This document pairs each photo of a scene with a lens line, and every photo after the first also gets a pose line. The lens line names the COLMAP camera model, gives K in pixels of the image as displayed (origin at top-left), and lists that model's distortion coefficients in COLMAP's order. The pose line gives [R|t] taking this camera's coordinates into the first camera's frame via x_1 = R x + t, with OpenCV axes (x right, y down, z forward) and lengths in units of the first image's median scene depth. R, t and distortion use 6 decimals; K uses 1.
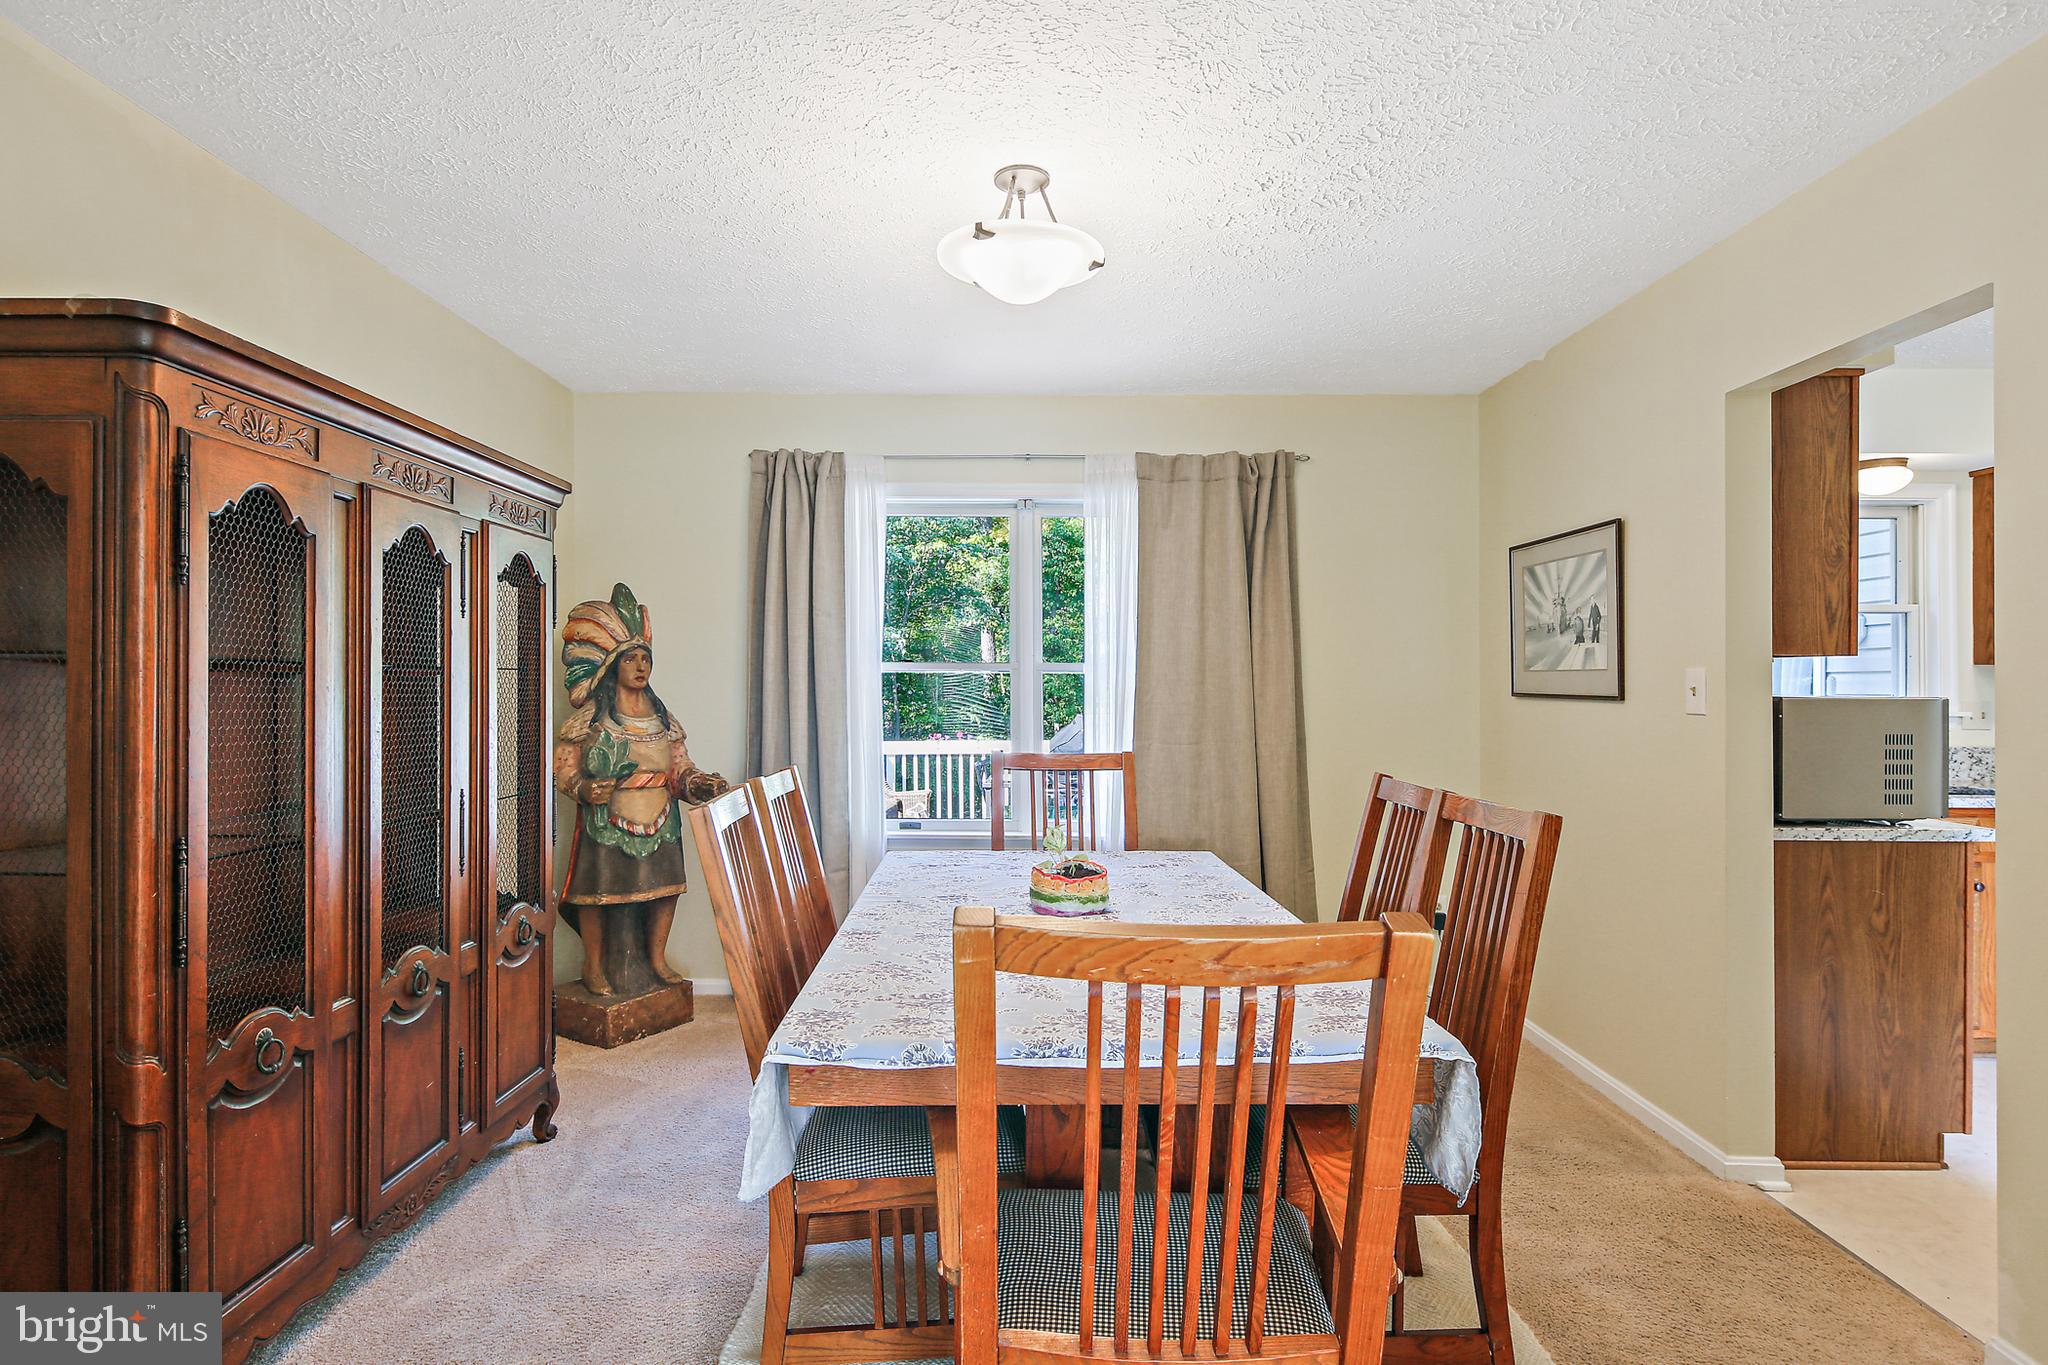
lens RADIAL K [[1008.9, 0, 1030.6], [0, 1008.9, 678.2], [0, 0, 1]] dist [-0.000051, -0.000278]
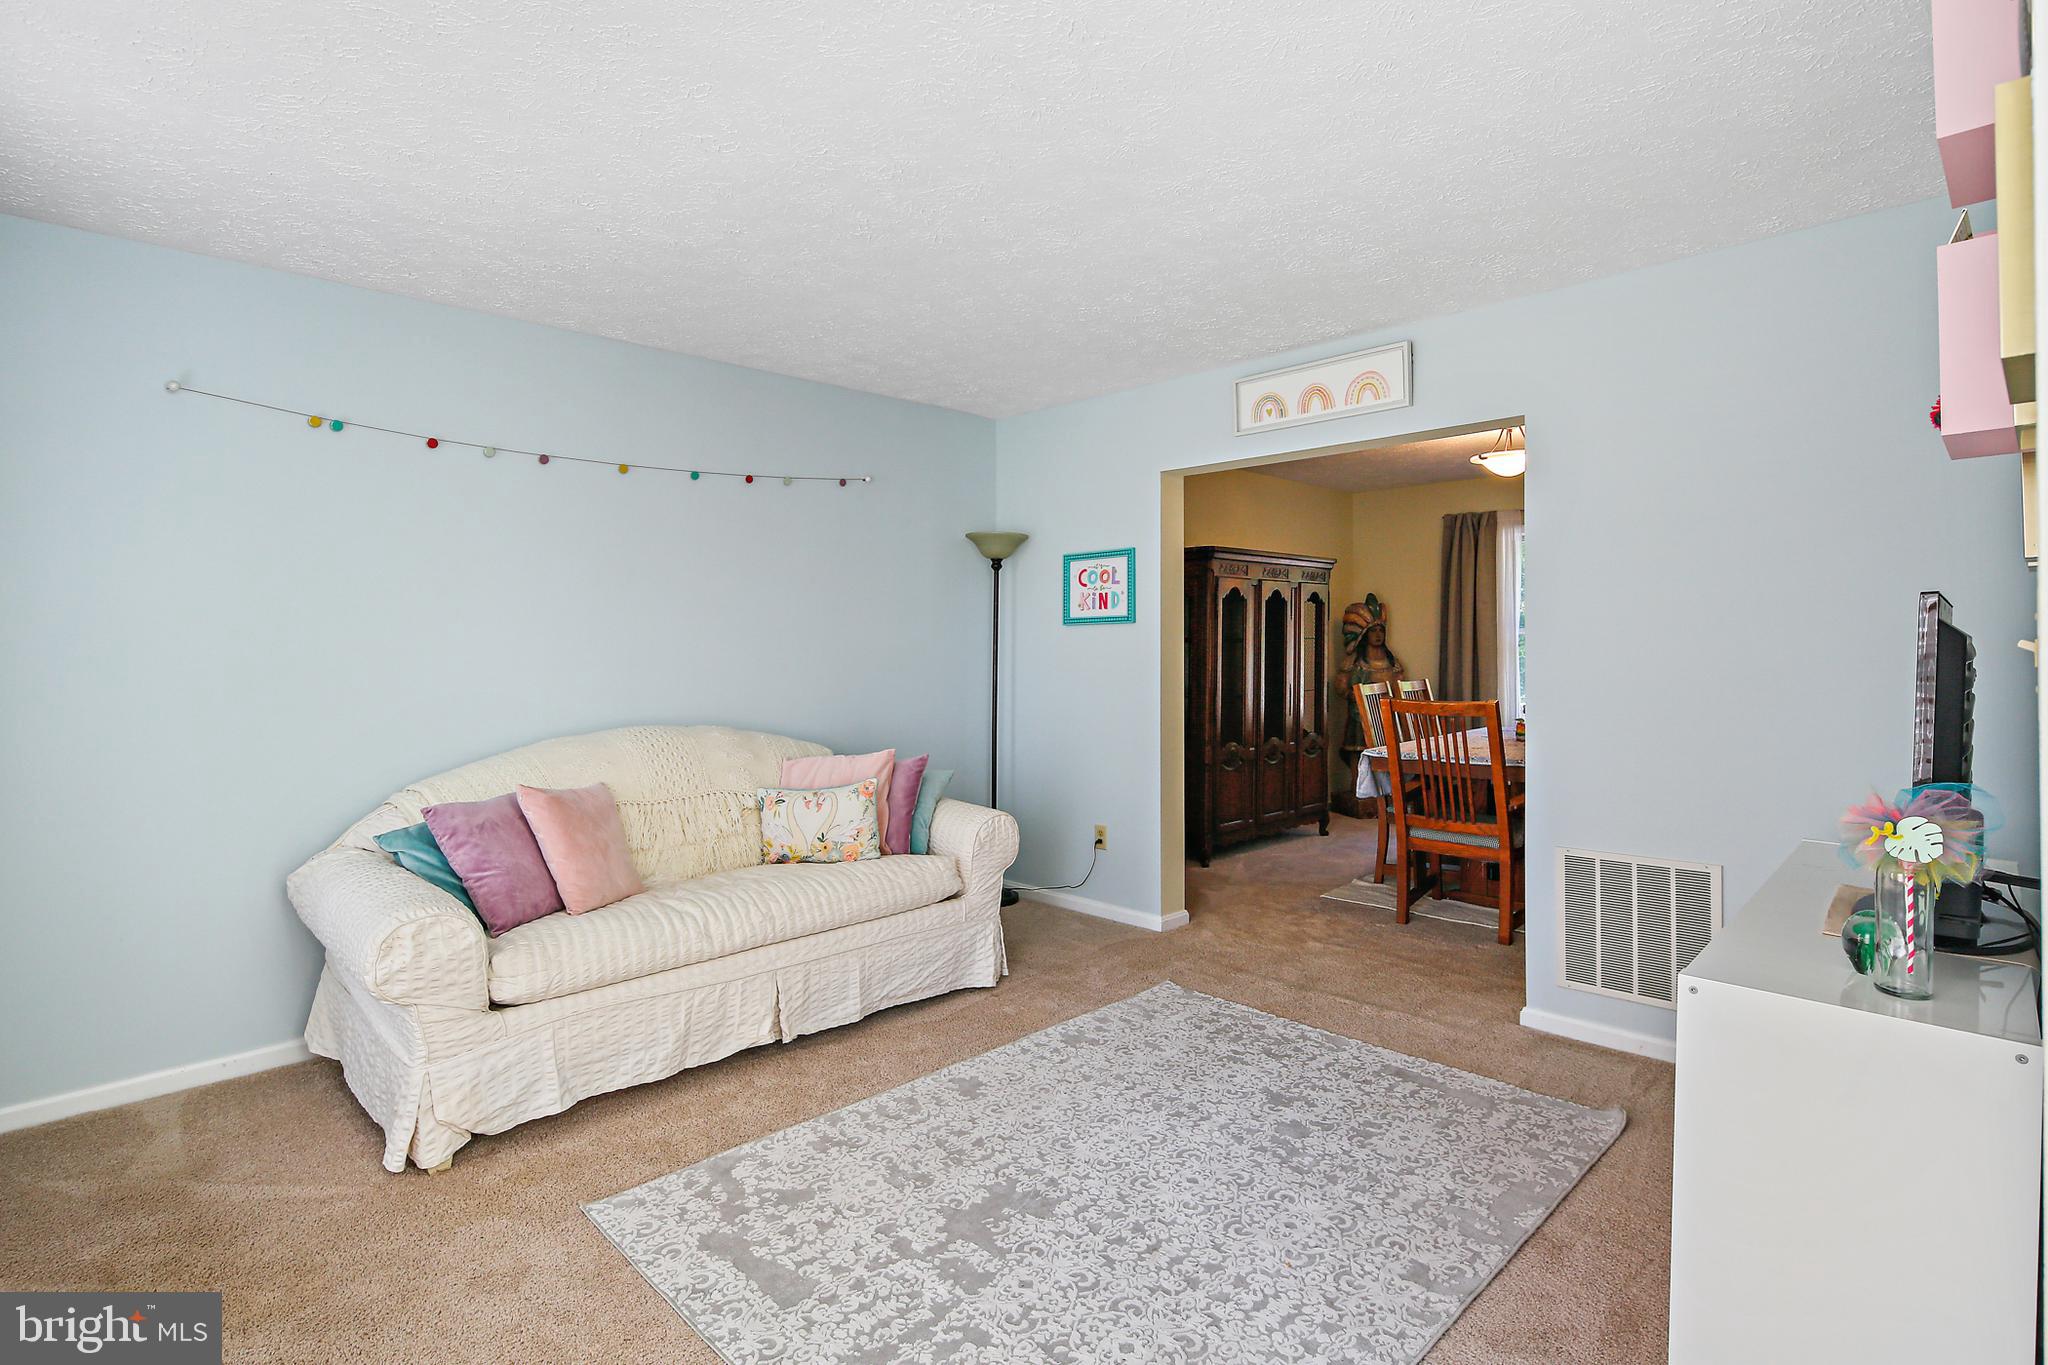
lens RADIAL K [[1017.1, 0, 1026.6], [0, 1017.1, 710.5], [0, 0, 1]] dist [-0.000928, -0.000432]
pose [[0.688886, 0.047151, -0.723334, 0.877880], [0.009246, 0.997229, 0.073810, -0.025783], [0.724810, -0.057535, 0.686542, -1.317671]]
